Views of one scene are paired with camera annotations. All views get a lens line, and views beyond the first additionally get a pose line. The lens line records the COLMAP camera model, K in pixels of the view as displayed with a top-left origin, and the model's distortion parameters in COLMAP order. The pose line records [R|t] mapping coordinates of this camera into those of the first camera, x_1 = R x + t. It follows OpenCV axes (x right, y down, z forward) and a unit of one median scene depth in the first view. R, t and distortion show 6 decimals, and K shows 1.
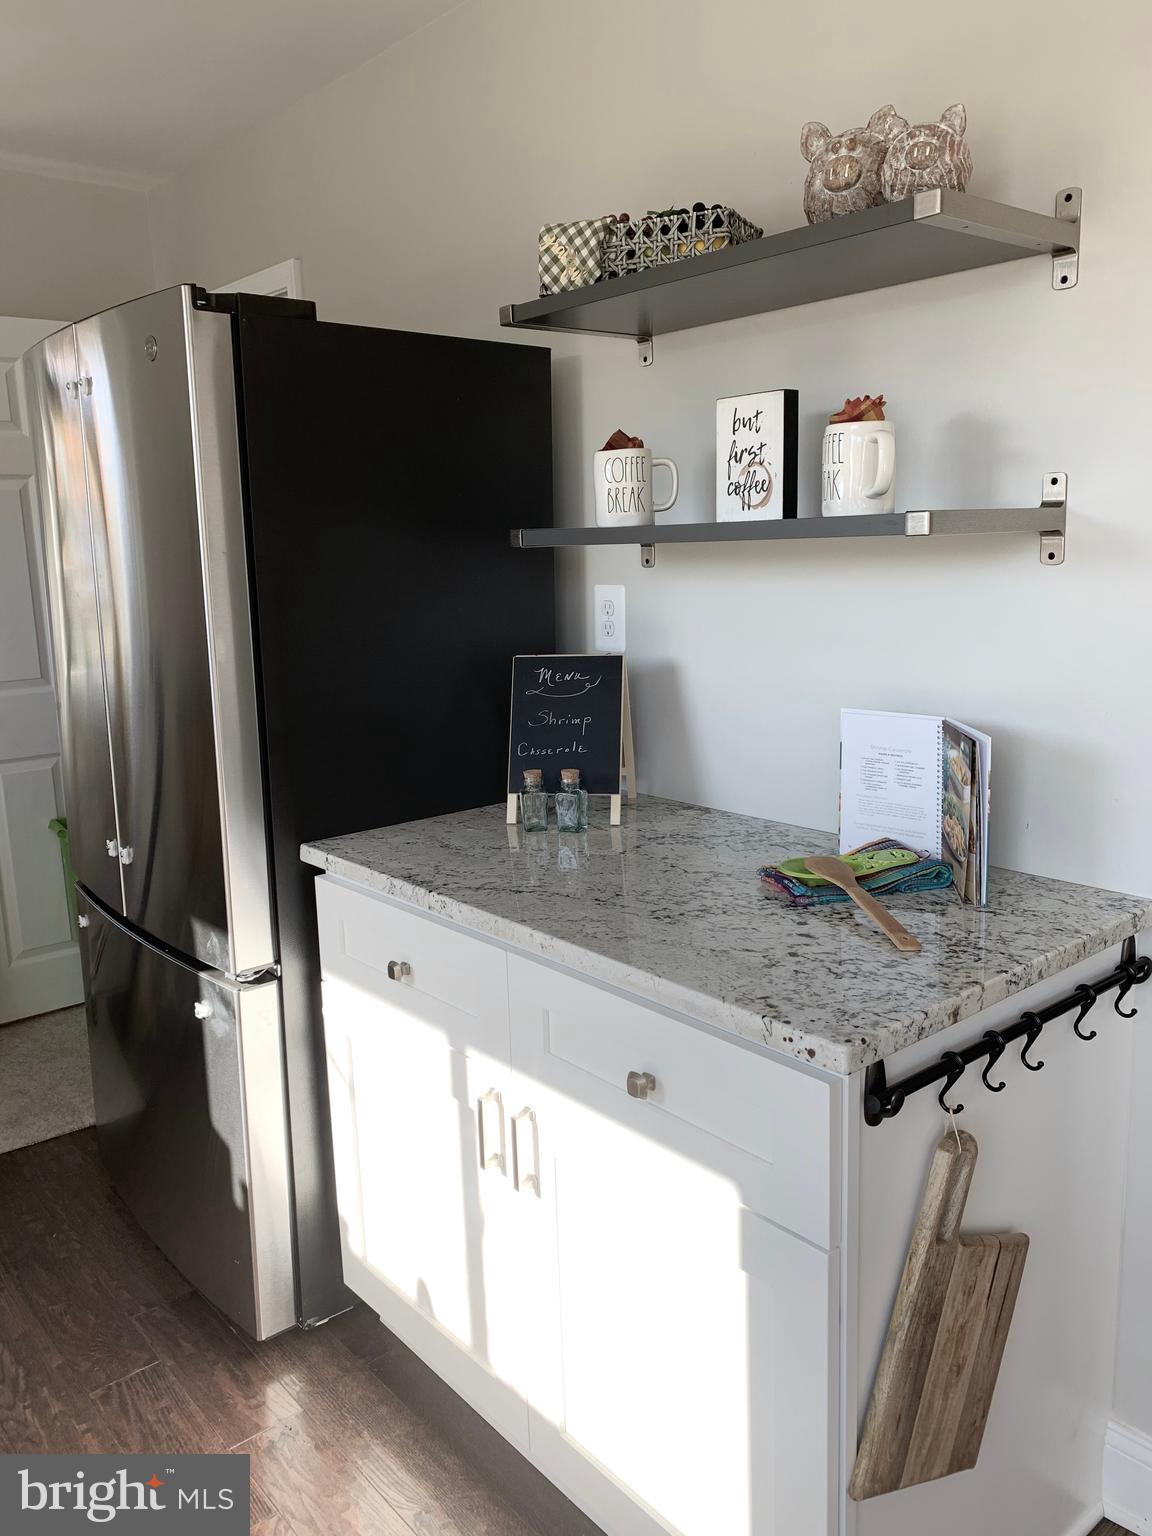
lens RADIAL K [[1165.5, 0, 566.1], [0, 1165.5, 753.6], [0, 0, 1]] dist [0.066140, -0.067747]
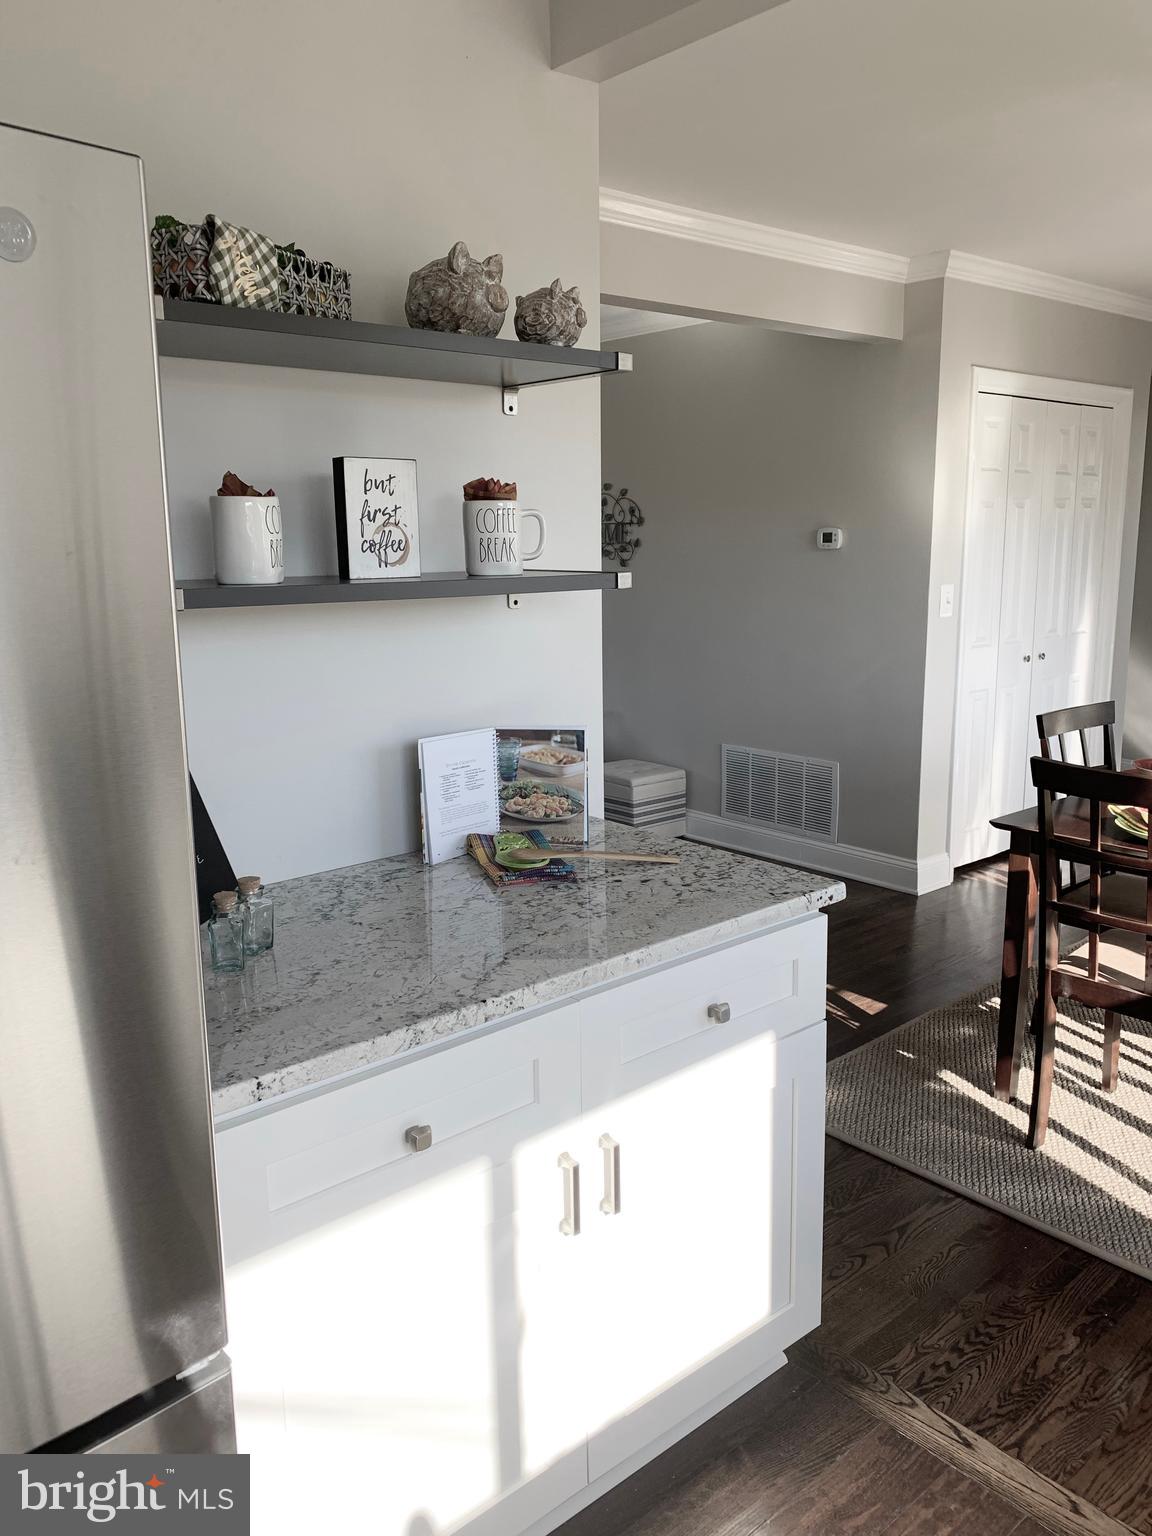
lens RADIAL K [[1174.6, 0, 574.9], [0, 1174.6, 750.4], [0, 0, 1]] dist [0.092516, -0.187111]
pose [[-0.019749, -0.149785, 0.988521, -0.933506], [0.192091, 0.969726, 0.150775, -0.177821], [-0.981178, 0.192863, 0.009622, 0.865920]]
